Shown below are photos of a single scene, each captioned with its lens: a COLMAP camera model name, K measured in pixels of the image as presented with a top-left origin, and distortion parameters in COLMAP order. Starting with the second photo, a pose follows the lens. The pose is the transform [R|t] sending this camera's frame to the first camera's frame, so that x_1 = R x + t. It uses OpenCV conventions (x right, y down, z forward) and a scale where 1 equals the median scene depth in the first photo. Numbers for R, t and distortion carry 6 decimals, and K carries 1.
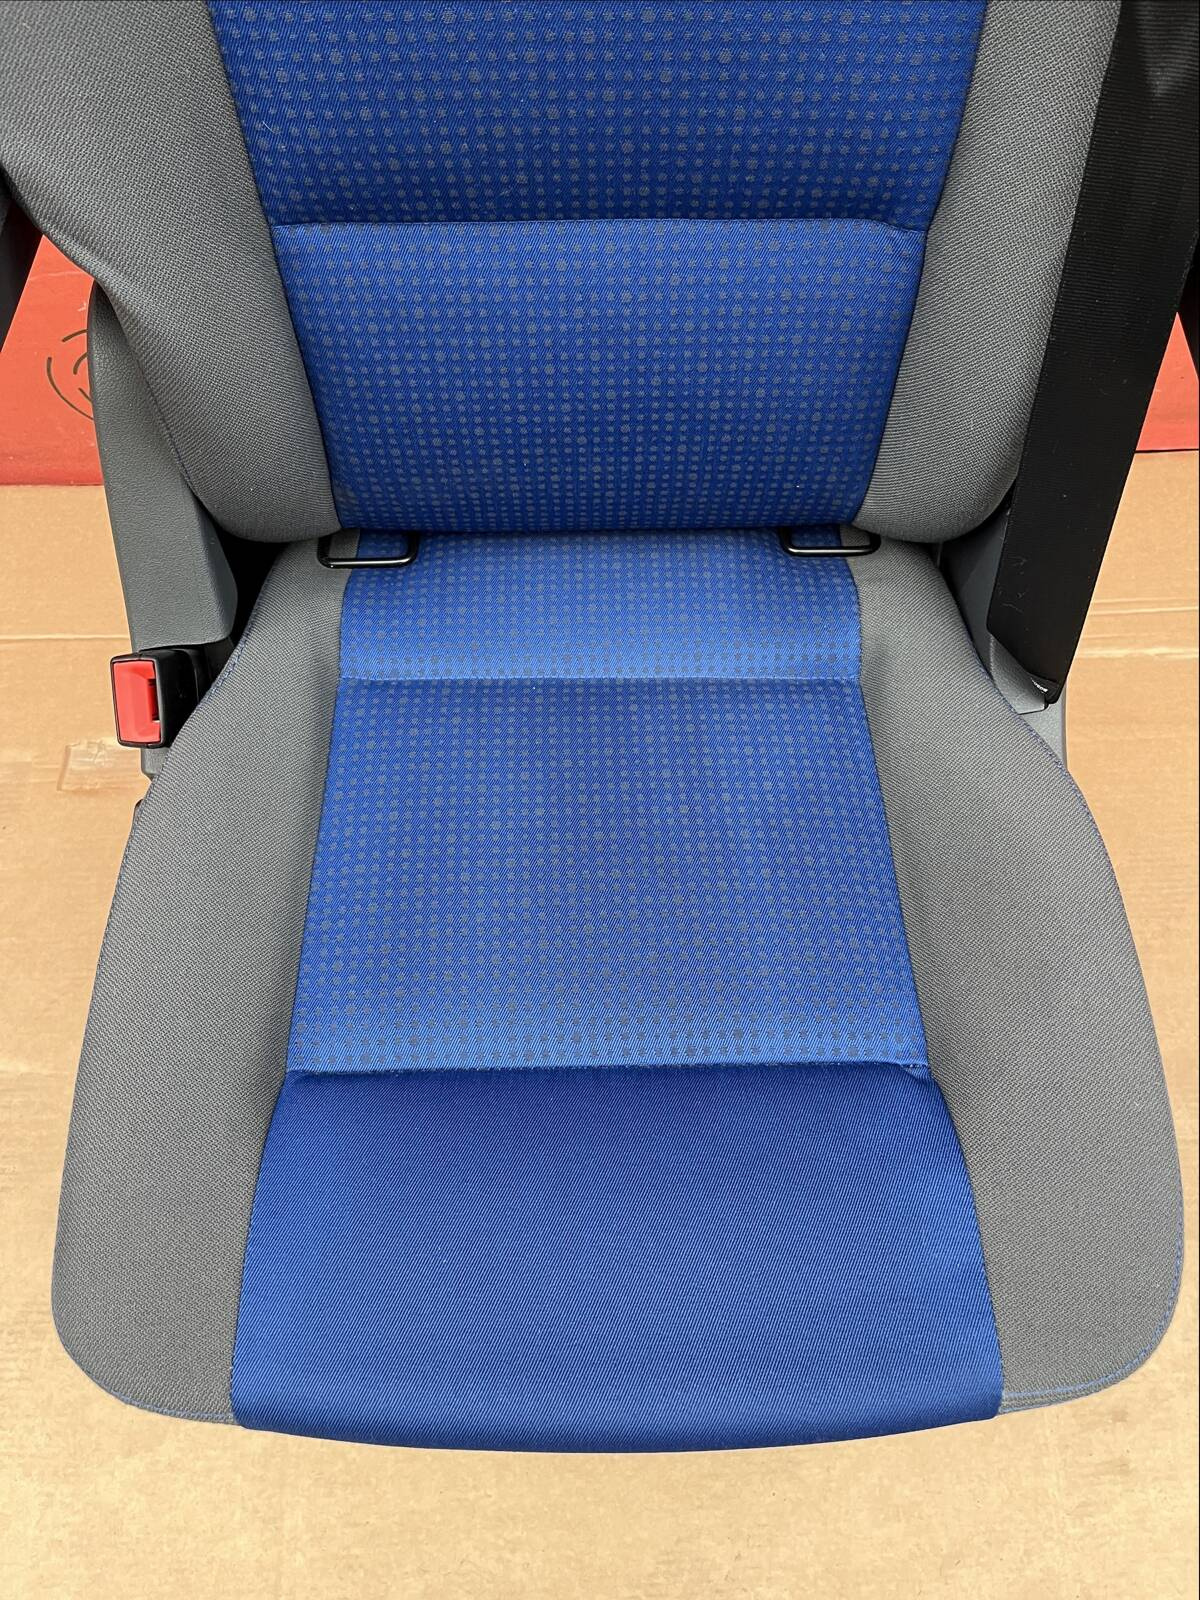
lens RADIAL K [[1207.6, 0, 592.4], [0, 1207.6, 799.9], [0, 0, 1]] dist [0.031893, -0.061848]
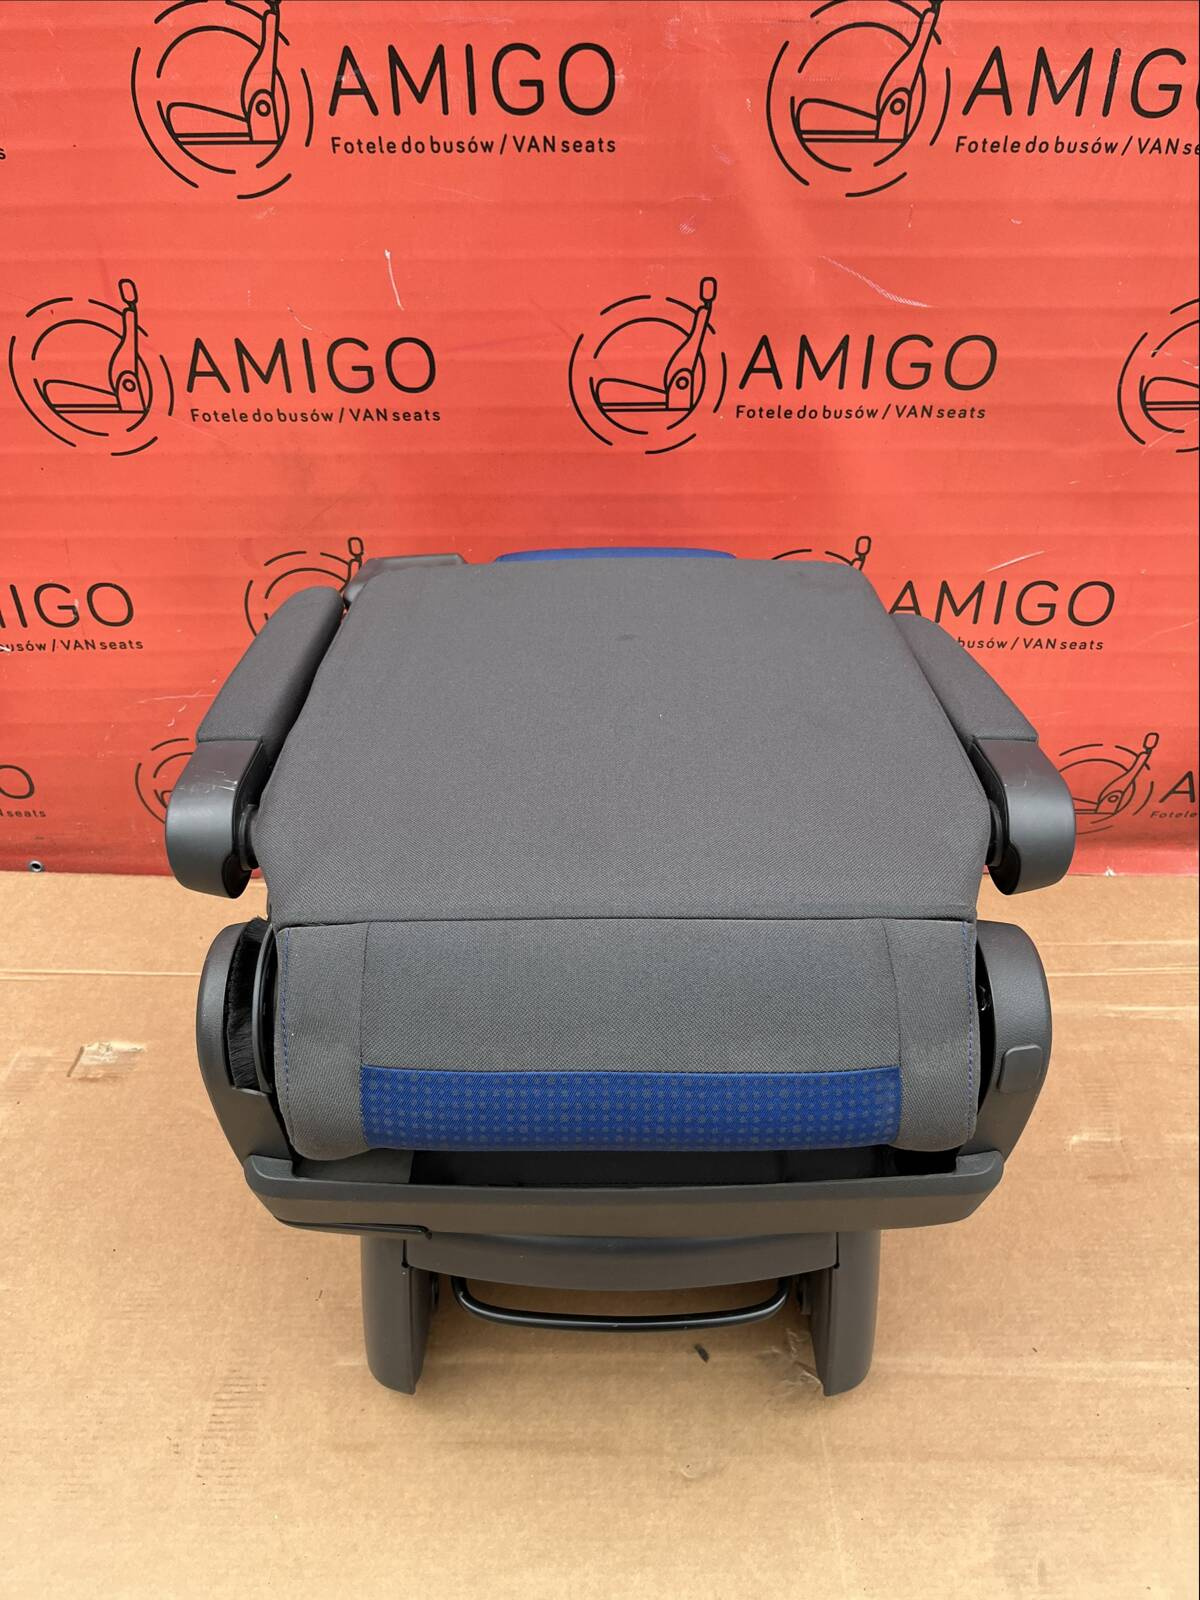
lens RADIAL K [[1207.6, 0, 591.1], [0, 1207.6, 820.6], [0, 0, 1]] dist [0.031893, -0.061848]
pose [[0.999386, 0.018393, -0.029825, 0.196802], [-0.030391, 0.878646, -0.476506, 0.515890], [0.017441, 0.477119, 0.878665, -0.321305]]
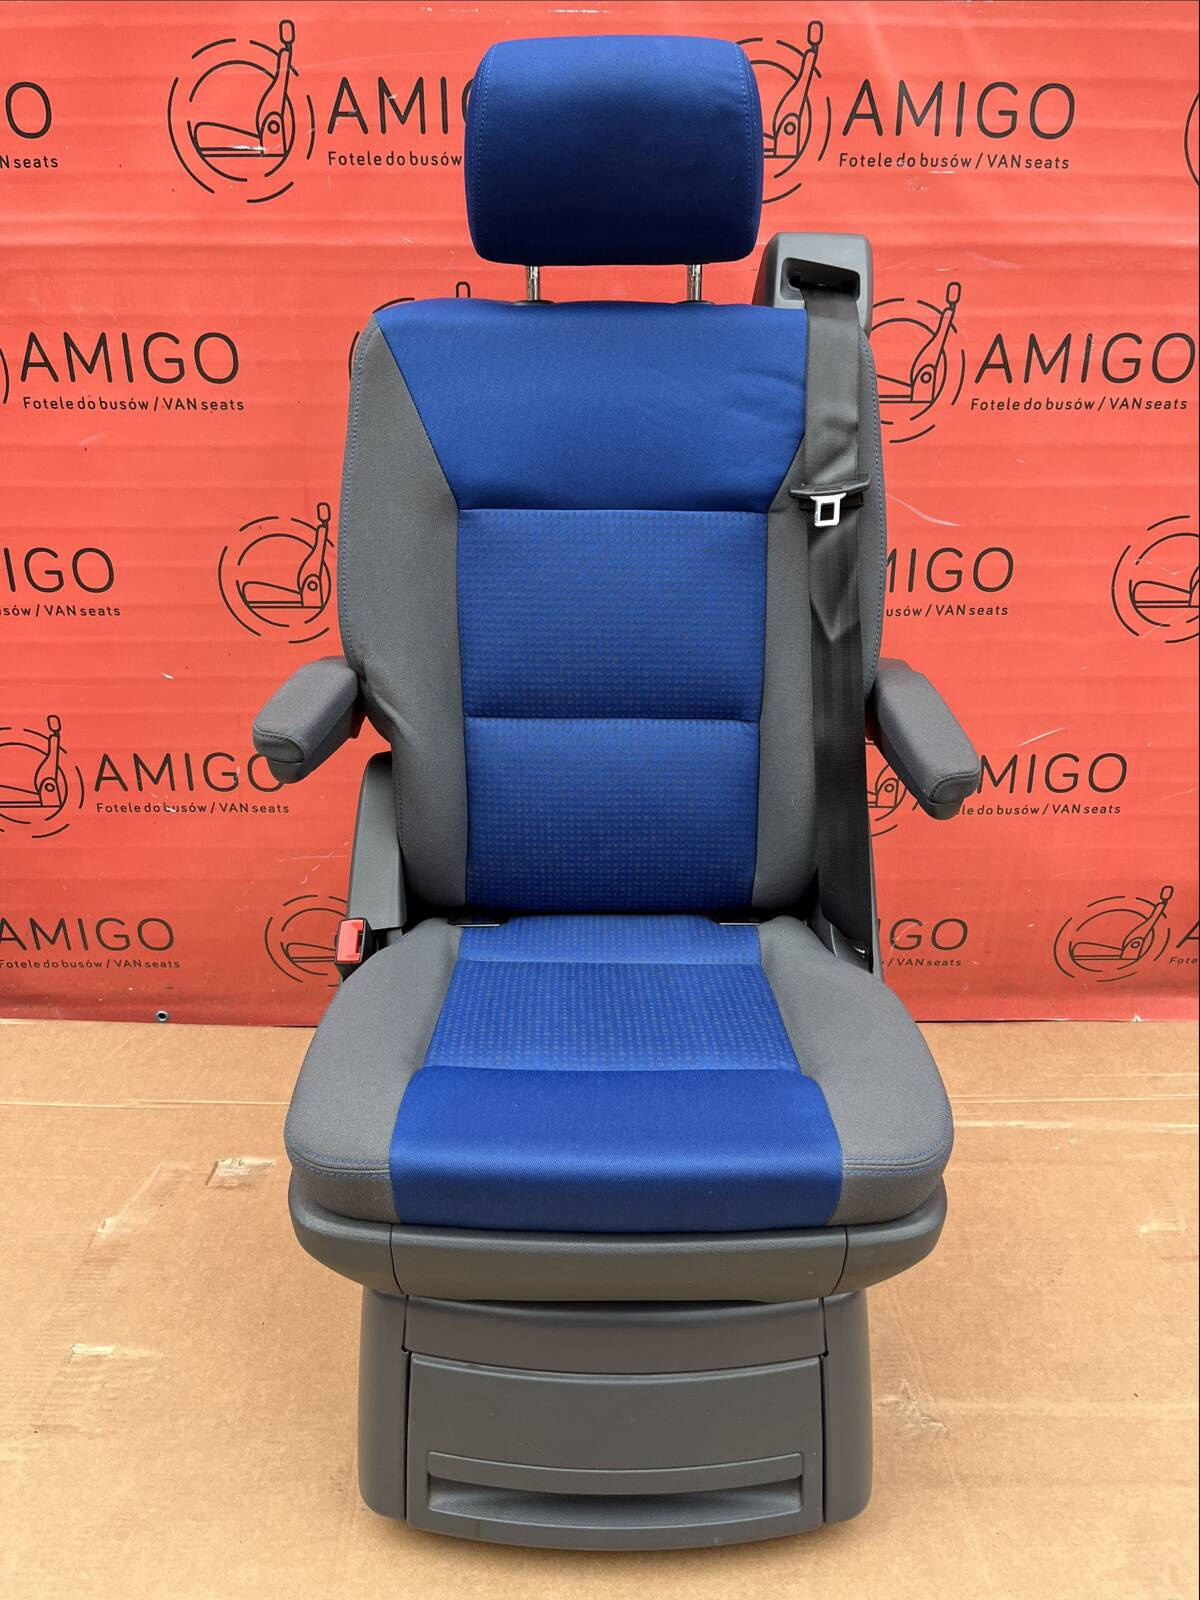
lens RADIAL K [[1207.6, 0, 571.8], [0, 1207.6, 820.6], [0, 0, 1]] dist [0.031893, -0.061848]
pose [[0.999549, 0.011231, -0.027839, -0.002032], [-0.027197, 0.731367, -0.681441, 0.920319], [0.012707, 0.681891, 0.731343, -0.389328]]
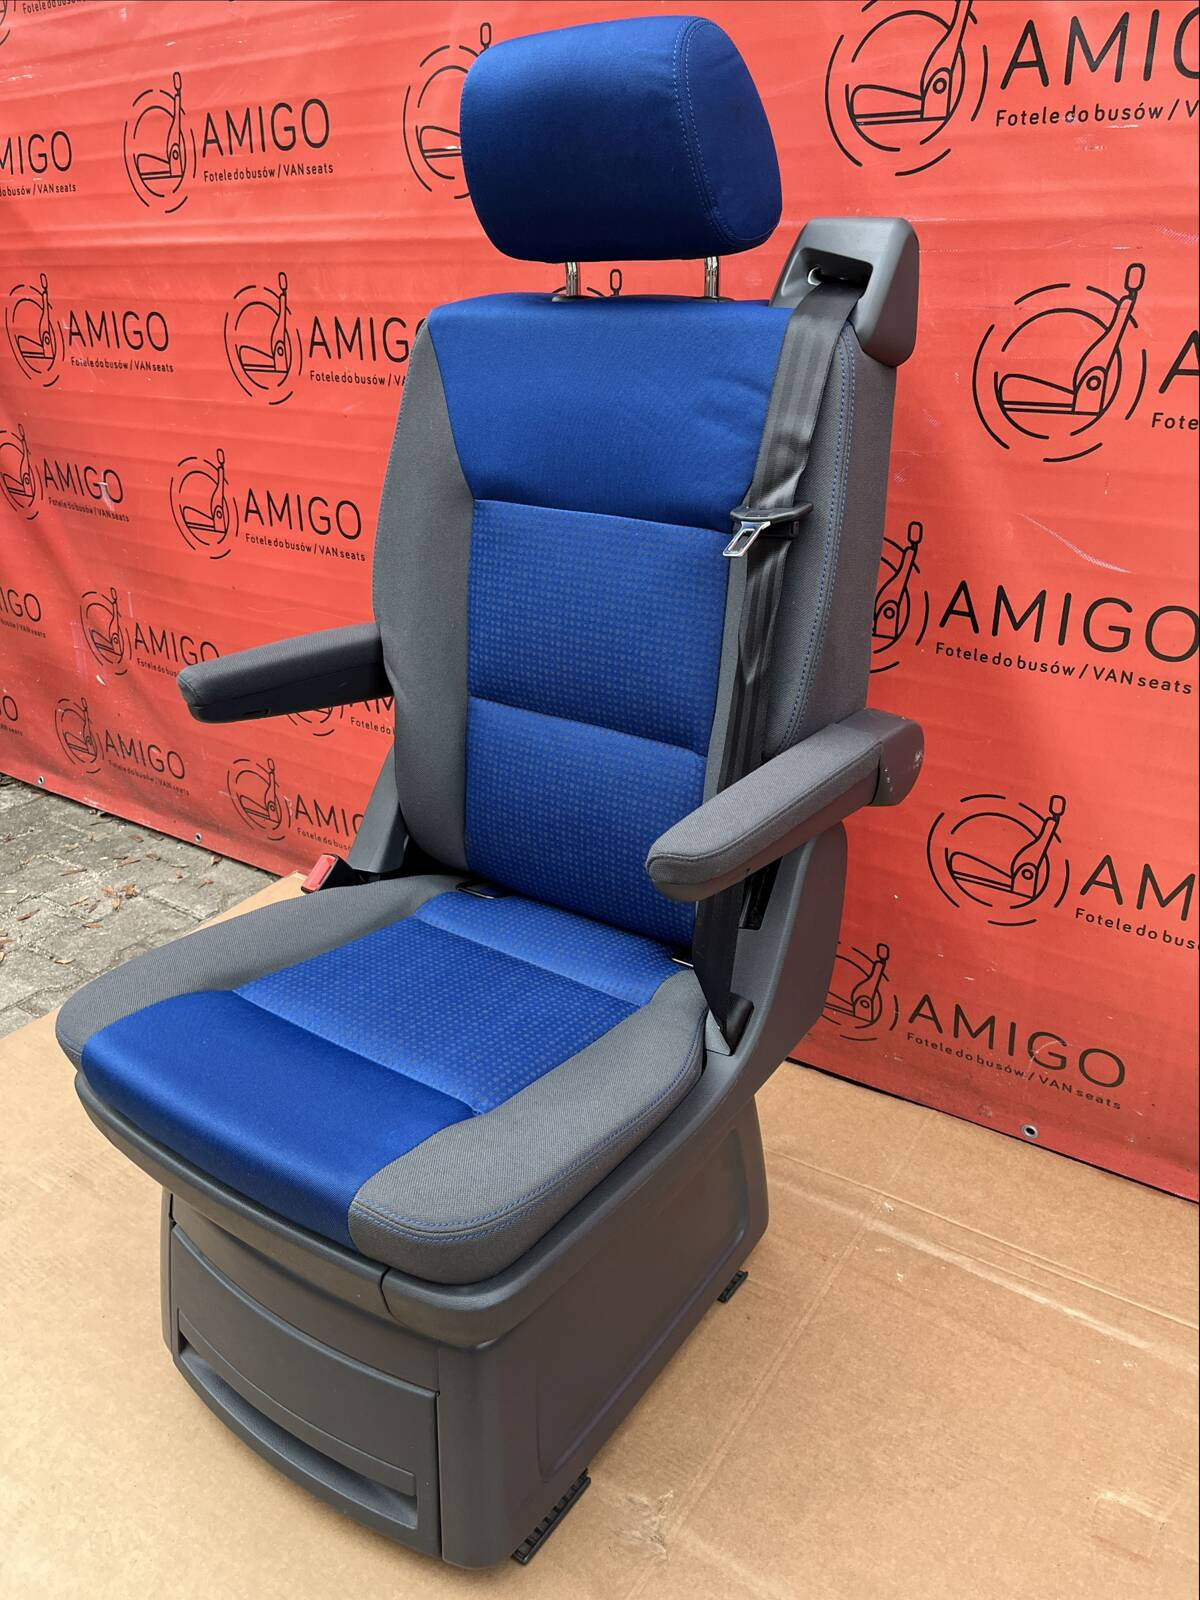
lens RADIAL K [[1207.6, 0, 629.6], [0, 1207.6, 808.2], [0, 0, 1]] dist [0.031893, -0.061848]
pose [[0.794738, 0.239276, -0.557798, 1.040926], [-0.541581, 0.694452, -0.473737, 0.484775], [0.274010, 0.678589, 0.681495, -0.292408]]
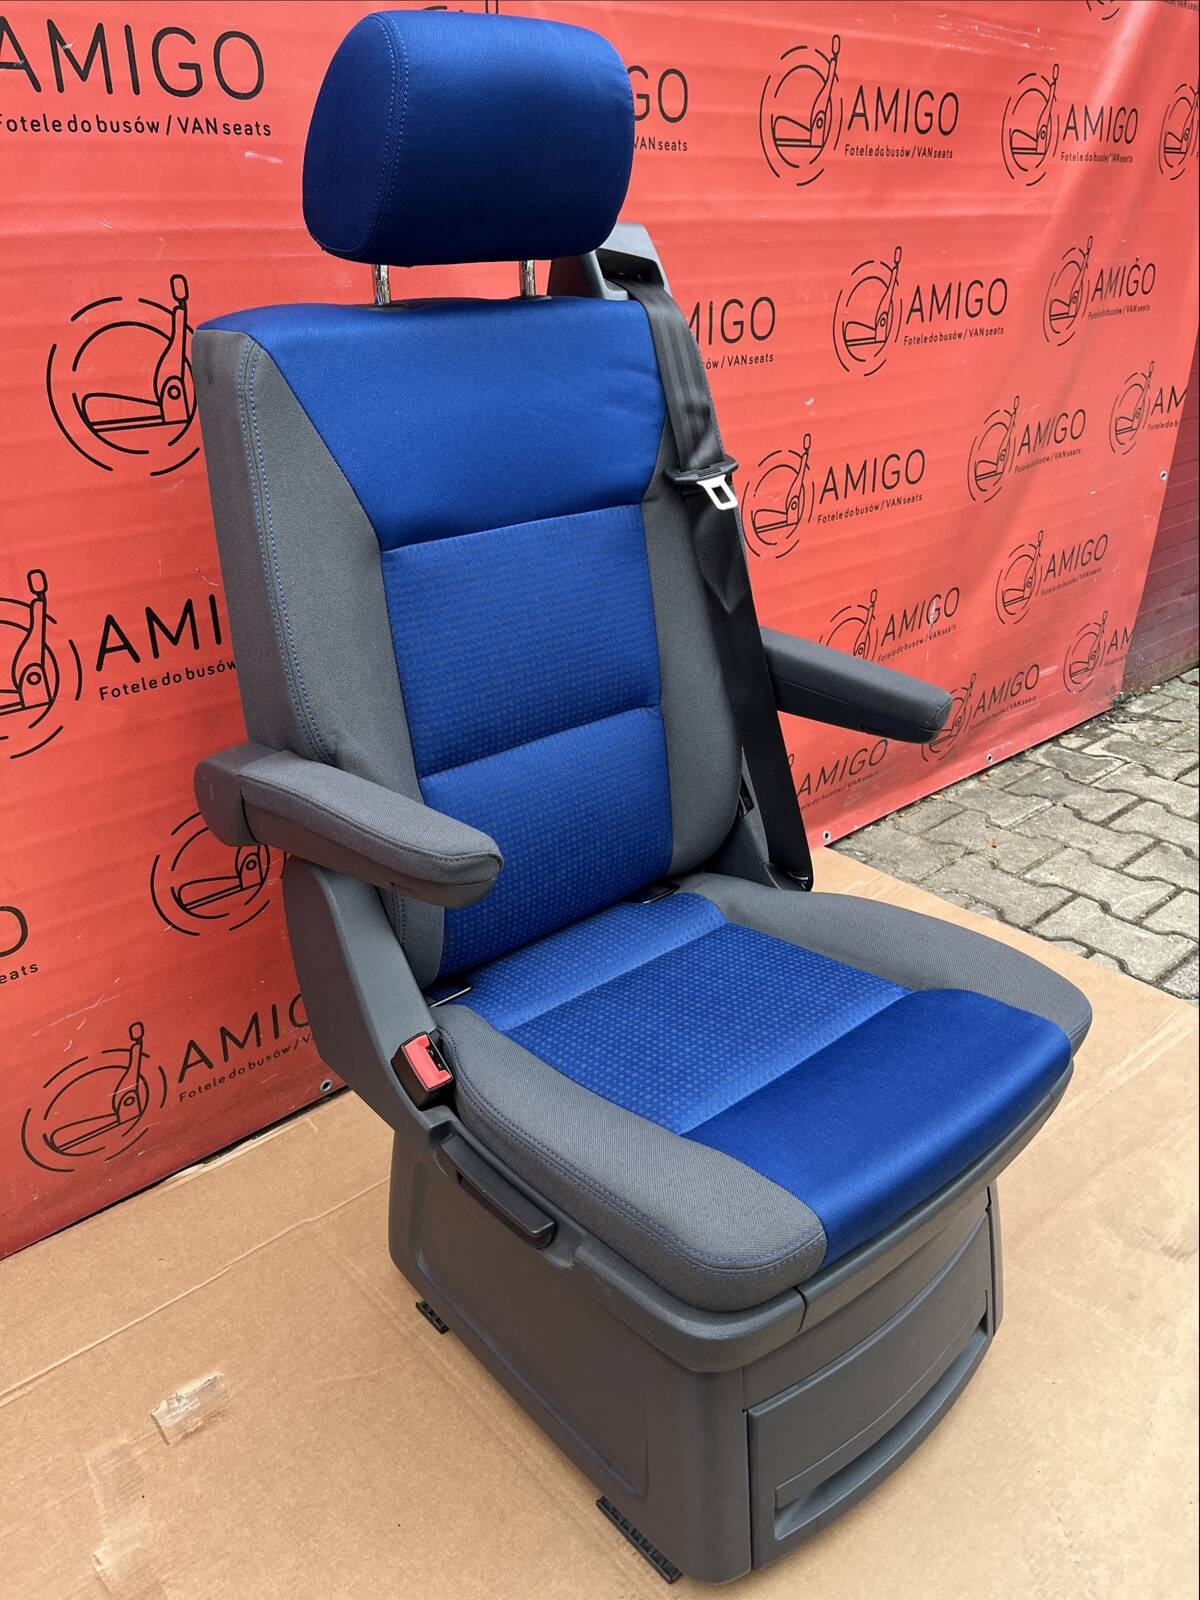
lens RADIAL K [[1223.0, 0, 588.0], [0, 1223.0, 821.0], [0, 0, 1]] dist [0.024224, -0.045826]
pose [[0.771509, -0.290909, 0.565815, -0.939146], [0.587110, 0.668158, -0.457018, 0.508783], [-0.245103, 0.684789, 0.686286, -0.311425]]
